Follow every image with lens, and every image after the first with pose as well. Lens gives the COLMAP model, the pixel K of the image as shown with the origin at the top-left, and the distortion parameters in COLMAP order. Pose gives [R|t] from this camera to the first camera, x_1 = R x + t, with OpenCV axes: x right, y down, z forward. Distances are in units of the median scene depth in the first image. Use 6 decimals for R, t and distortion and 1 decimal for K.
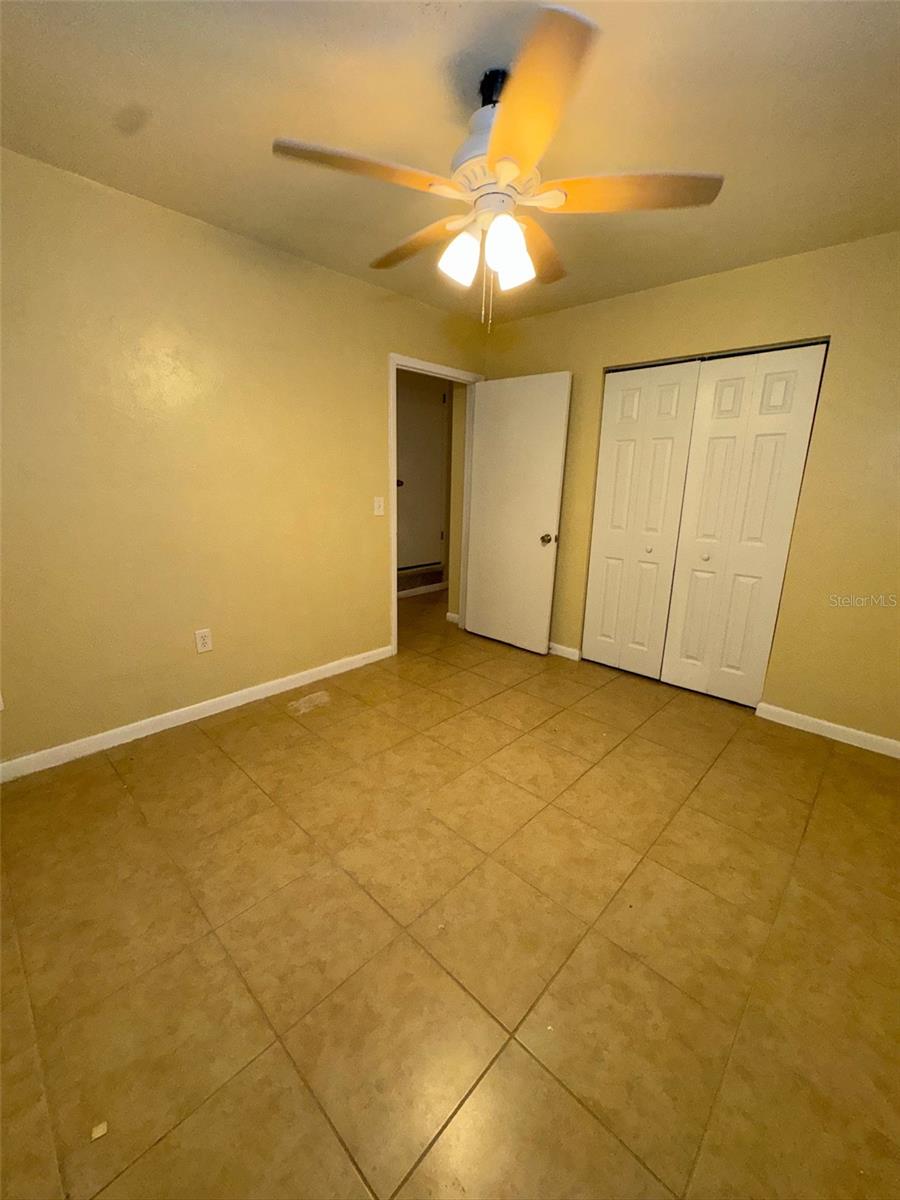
lens RADIAL K [[476.3, 0, 452.9], [0, 476.3, 598.4], [0, 0, 1]] dist [-0.002732, 0.000087]
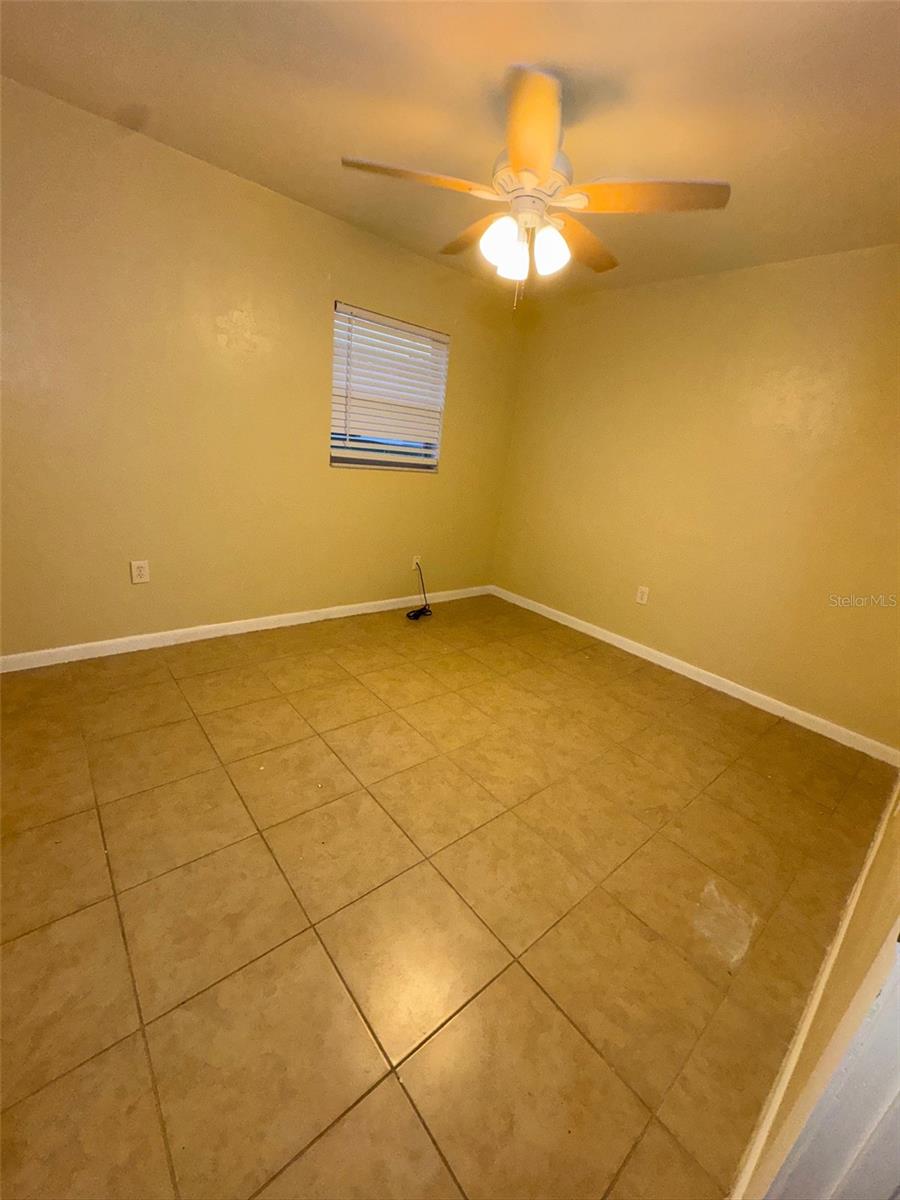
lens RADIAL K [[476.3, 0, 452.9], [0, 476.3, 598.4], [0, 0, 1]] dist [-0.002732, 0.000087]
pose [[-0.984670, -0.163950, 0.059540, 0.030084], [-0.106221, 0.834378, 0.540862, -0.455468], [-0.138353, 0.526246, -0.839002, 1.788663]]
